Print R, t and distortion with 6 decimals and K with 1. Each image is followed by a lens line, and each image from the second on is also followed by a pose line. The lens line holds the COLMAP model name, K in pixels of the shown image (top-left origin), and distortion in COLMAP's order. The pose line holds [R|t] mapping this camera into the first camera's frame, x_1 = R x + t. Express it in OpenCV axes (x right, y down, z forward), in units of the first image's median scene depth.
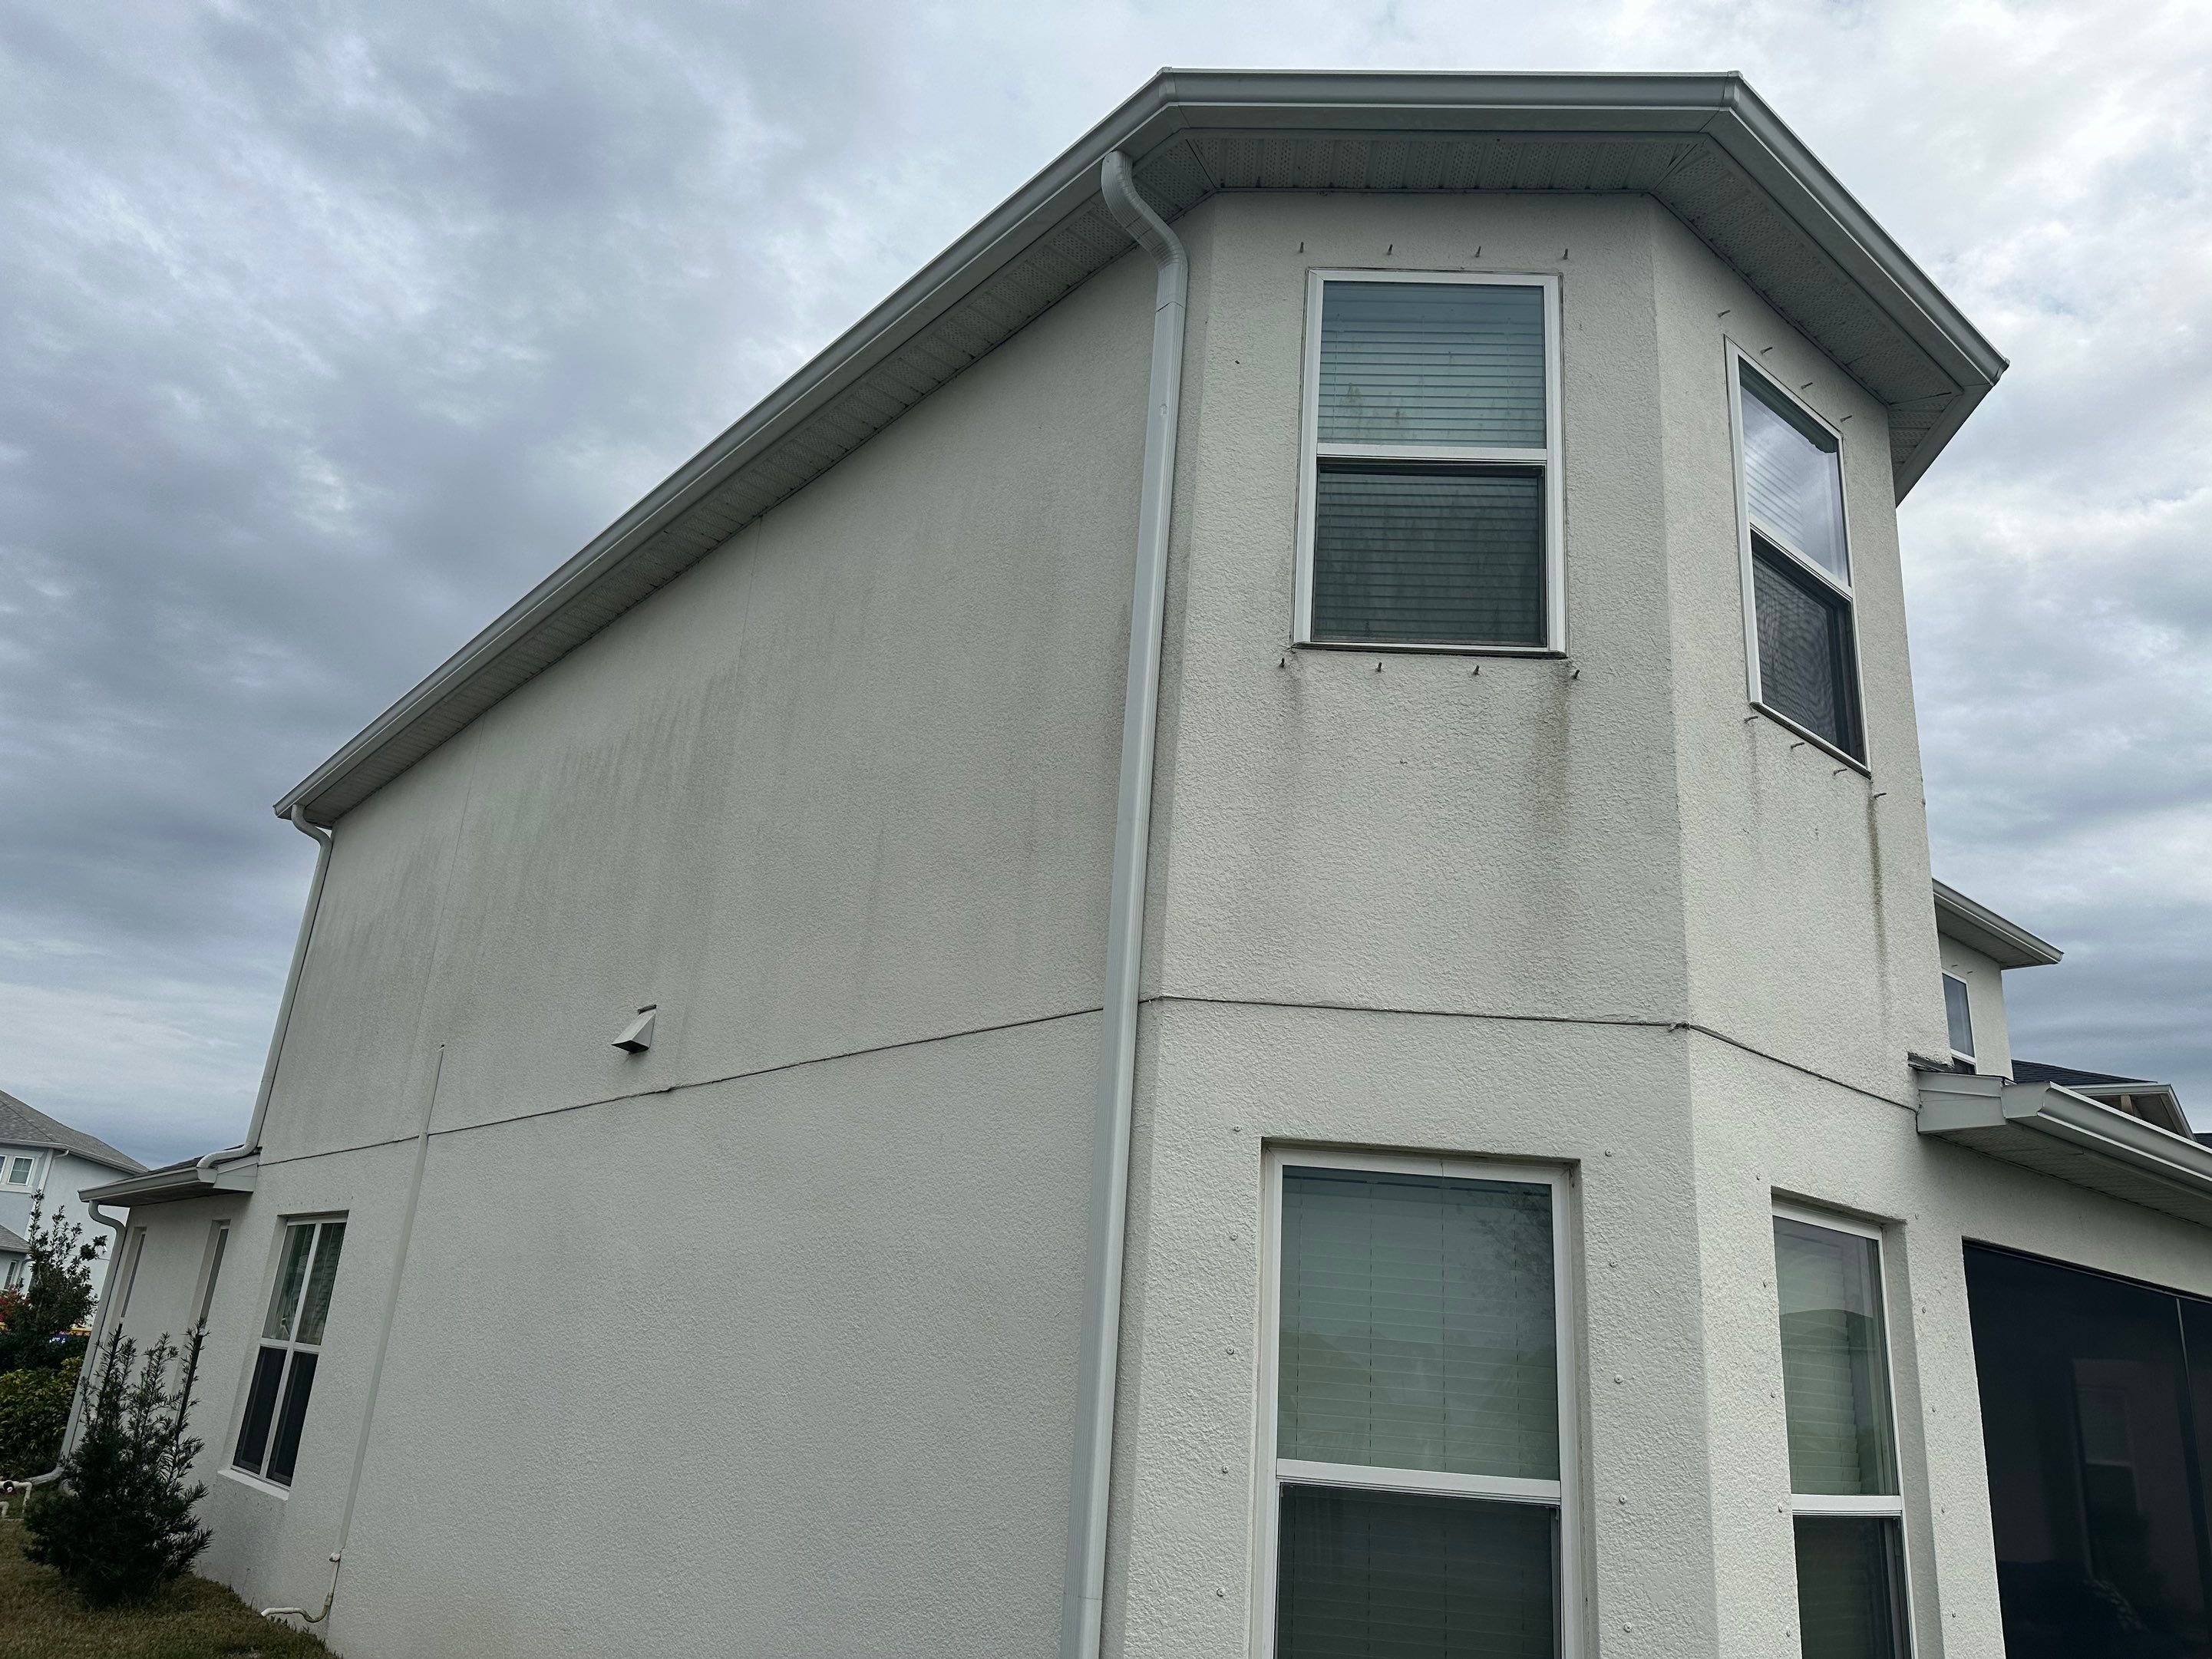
lens RADIAL K [[1664.1, 0, 1107.7], [0, 1664.1, 823.8], [0, 0, 1]] dist [0.099606, -0.158847]
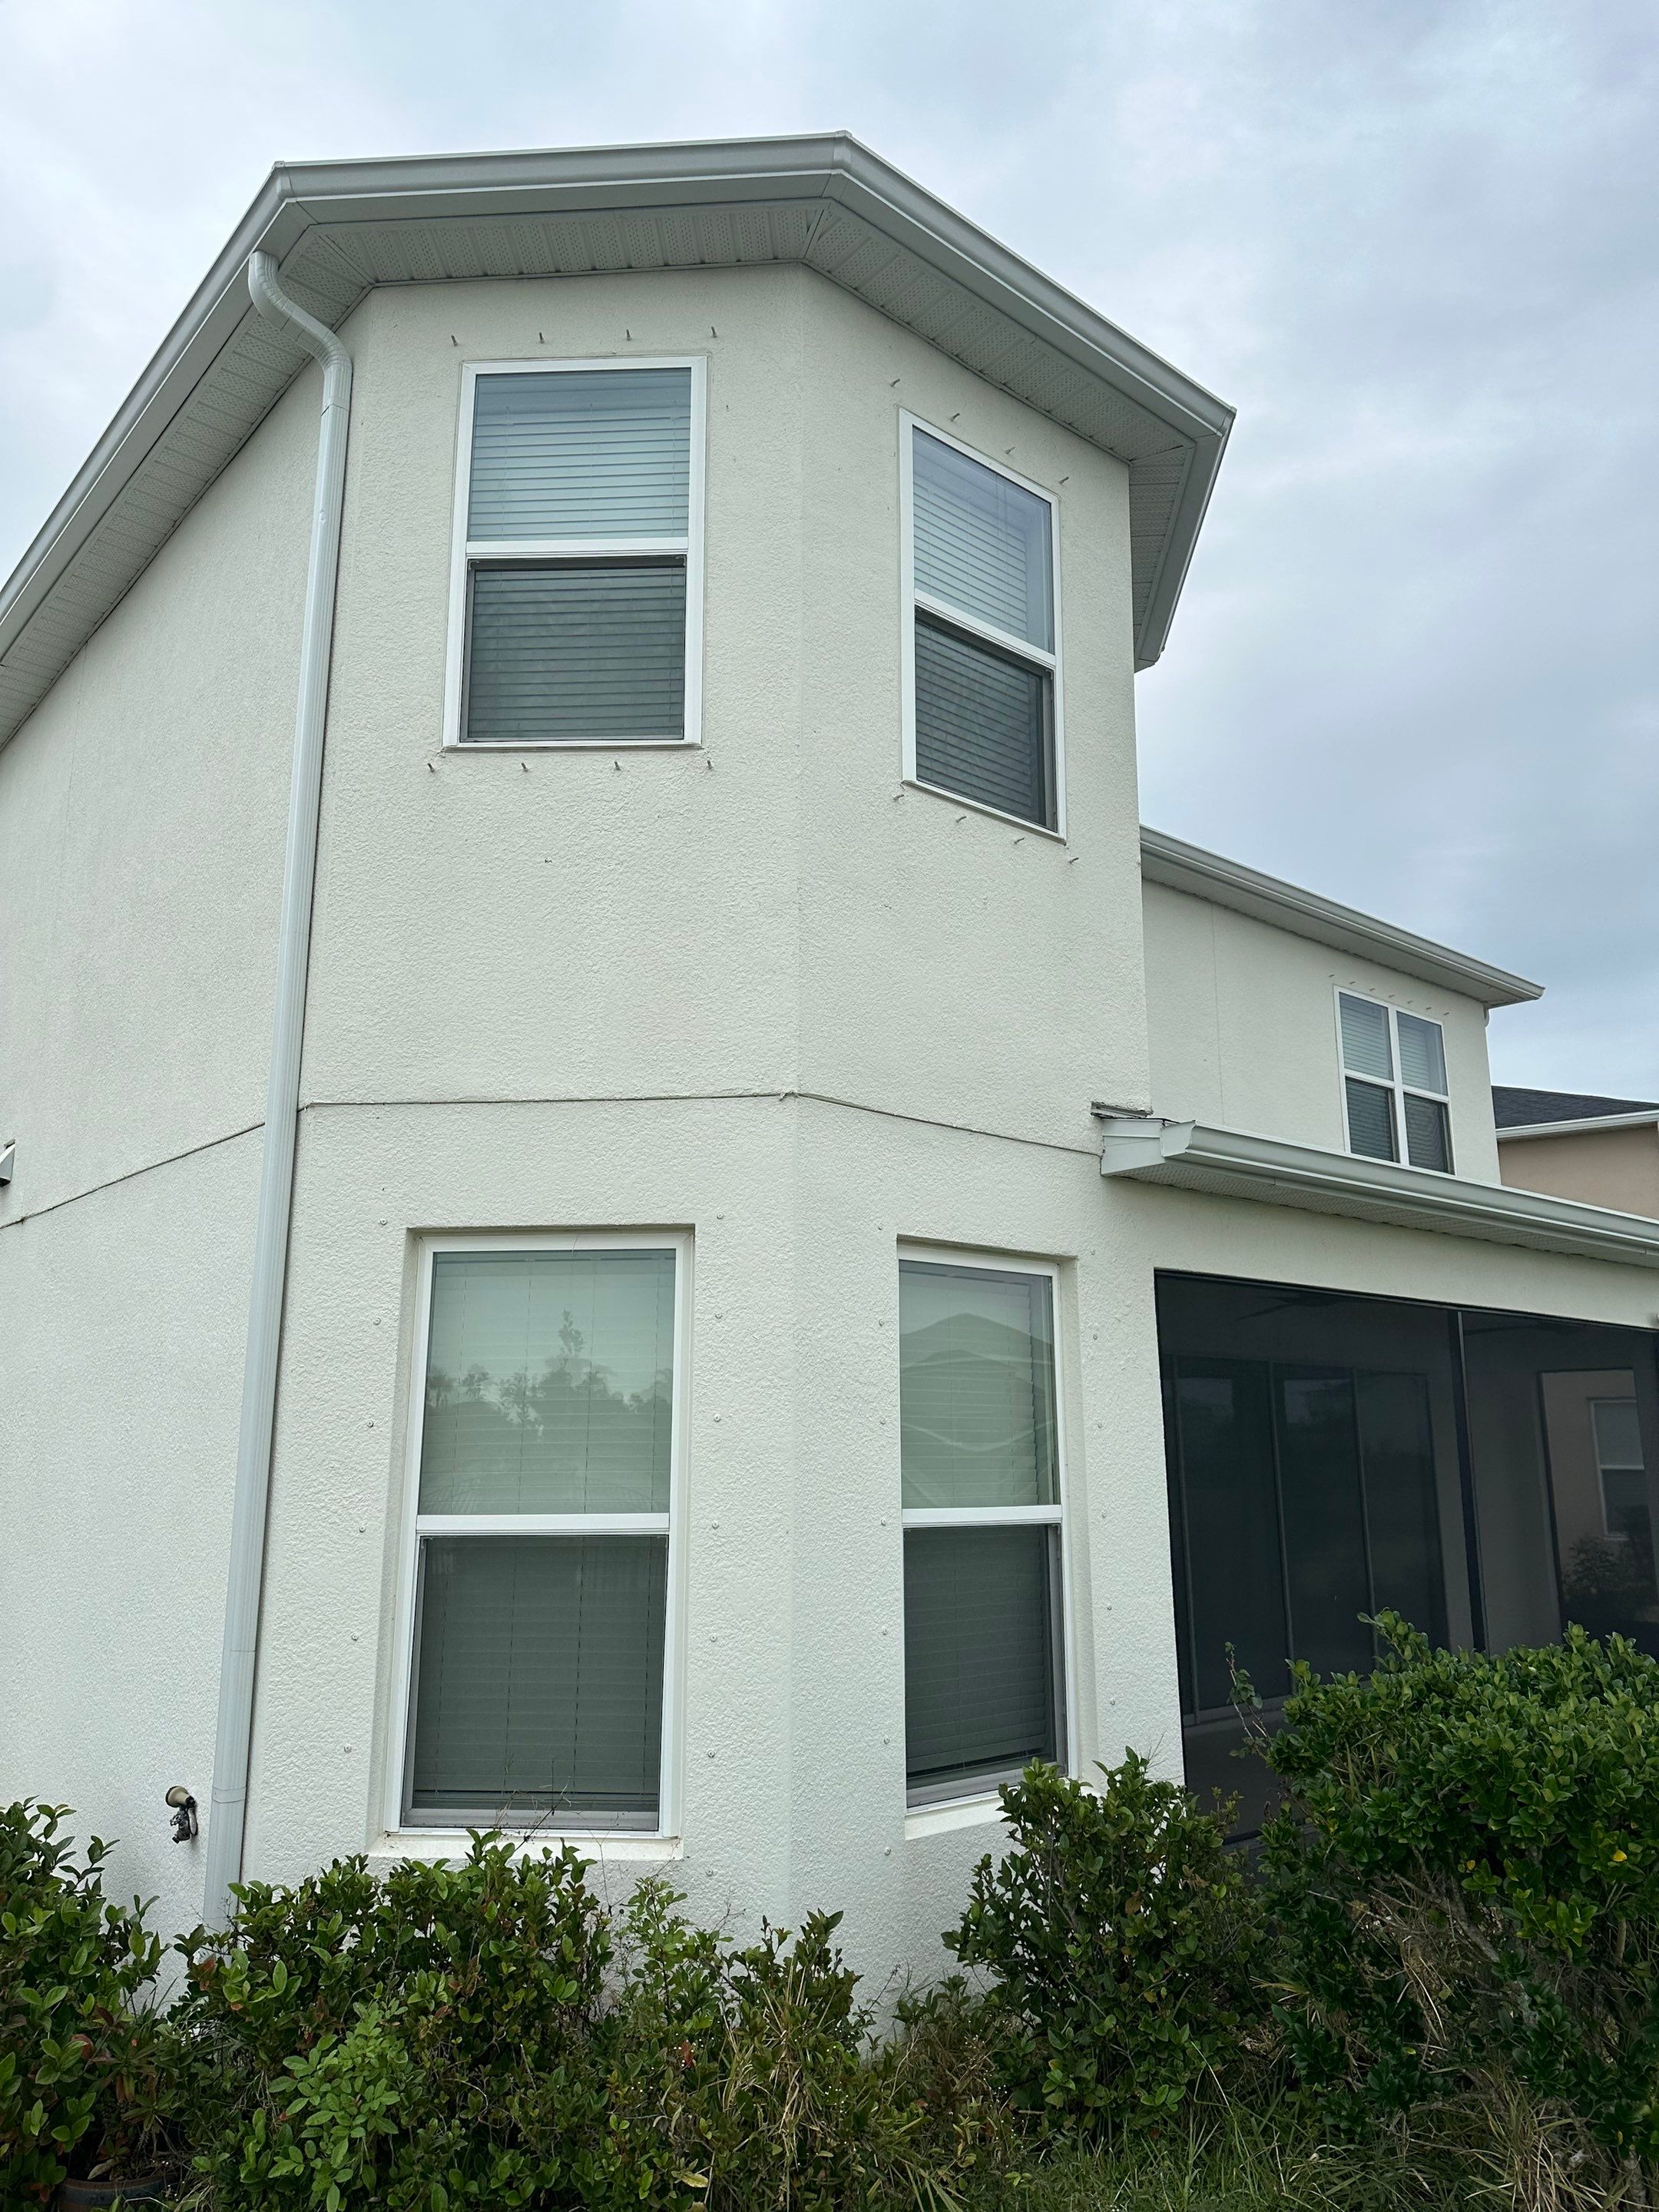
lens RADIAL K [[1664.3, 0, 829.6], [0, 1664.3, 1093.1], [0, 0, 1]] dist [0.099606, -0.158847]
pose [[0.997592, -0.067803, 0.014613, 0.310409], [0.065726, 0.991408, 0.113098, 0.000430], [-0.022156, -0.111865, 0.993476, -0.044809]]
